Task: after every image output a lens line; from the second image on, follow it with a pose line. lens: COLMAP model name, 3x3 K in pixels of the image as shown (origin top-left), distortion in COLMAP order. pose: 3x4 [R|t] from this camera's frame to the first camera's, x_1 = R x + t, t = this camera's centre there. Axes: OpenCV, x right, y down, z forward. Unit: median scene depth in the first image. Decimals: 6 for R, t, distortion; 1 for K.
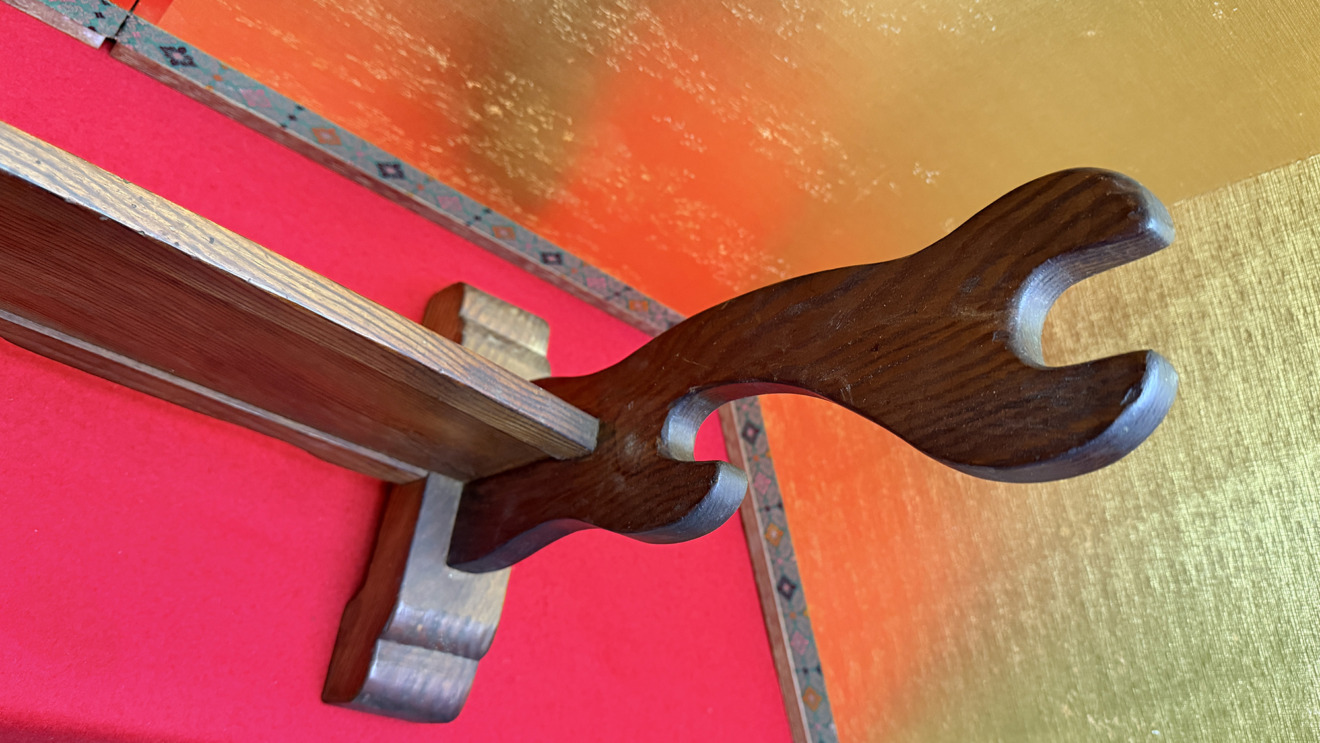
lens RADIAL K [[942.4, 0, 639.1], [0, 942.4, 405.0], [0, 0, 1]] dist [0.094932, -0.204552]
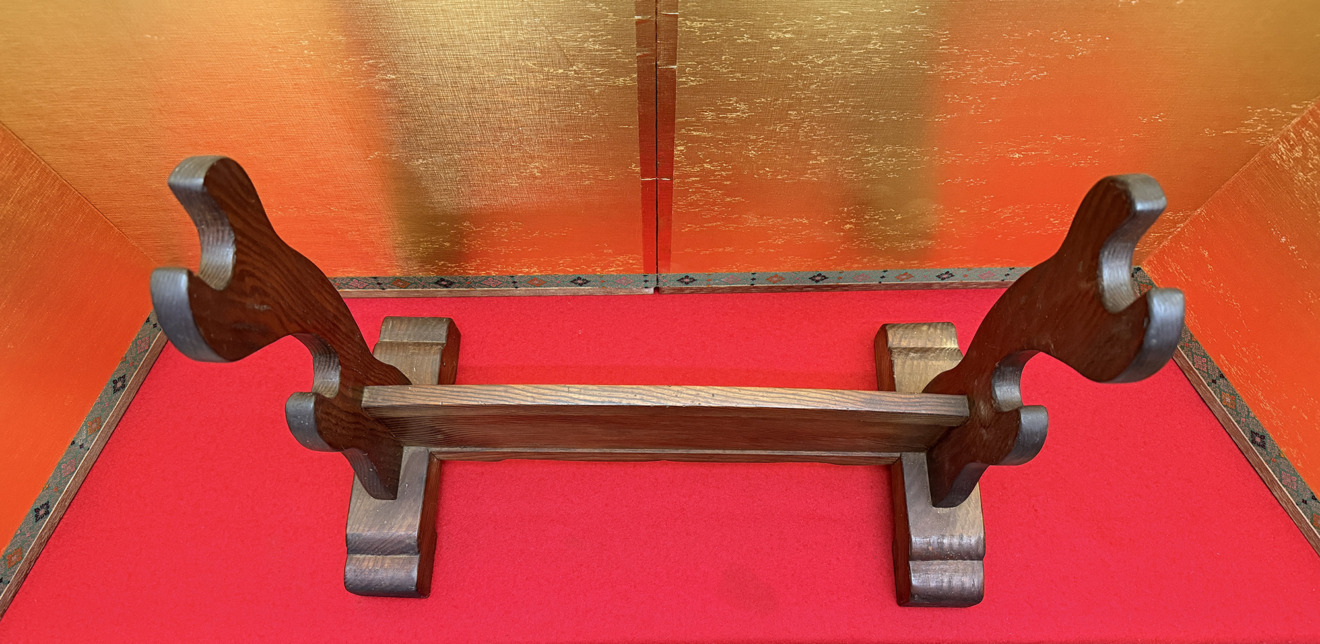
lens RADIAL K [[897.0, 0, 658.9], [0, 897.0, 361.6], [0, 0, 1]] dist [-0.029956, -0.002316]
pose [[0.713884, -0.351404, -0.605709, 0.452614], [0.352814, 0.927658, -0.122360, -0.030437], [0.604889, -0.126352, 0.786221, -0.395604]]
